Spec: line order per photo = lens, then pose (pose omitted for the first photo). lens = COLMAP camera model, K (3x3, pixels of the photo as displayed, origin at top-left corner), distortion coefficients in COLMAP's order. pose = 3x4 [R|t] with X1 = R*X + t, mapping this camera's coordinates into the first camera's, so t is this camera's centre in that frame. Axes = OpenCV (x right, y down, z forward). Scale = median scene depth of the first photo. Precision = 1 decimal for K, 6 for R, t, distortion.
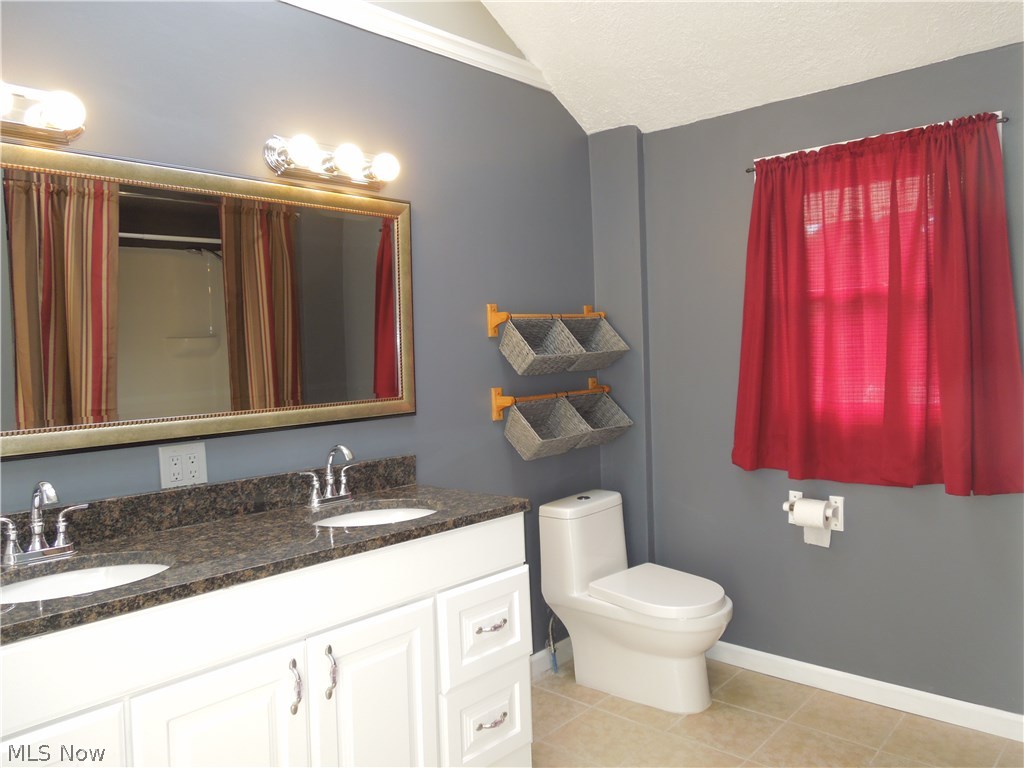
lens RADIAL K [[742.7, 0, 512.0], [0, 742.7, 384.0], [0, 0, 1]] dist [-0.033217, -0.000011]
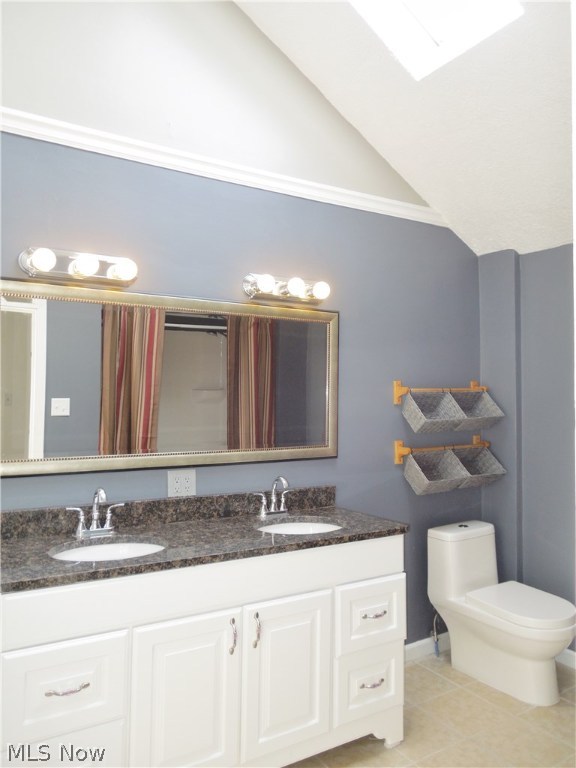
lens RADIAL K [[557.0, 0, 288.0], [0, 557.0, 384.0], [0, 0, 1]] dist [-0.033217, -0.000011]
pose [[0.958007, 0.029464, -0.285229, 0.086752], [-0.047822, 0.997193, -0.057609, -0.036081], [0.282731, 0.068830, 0.956727, -0.074060]]
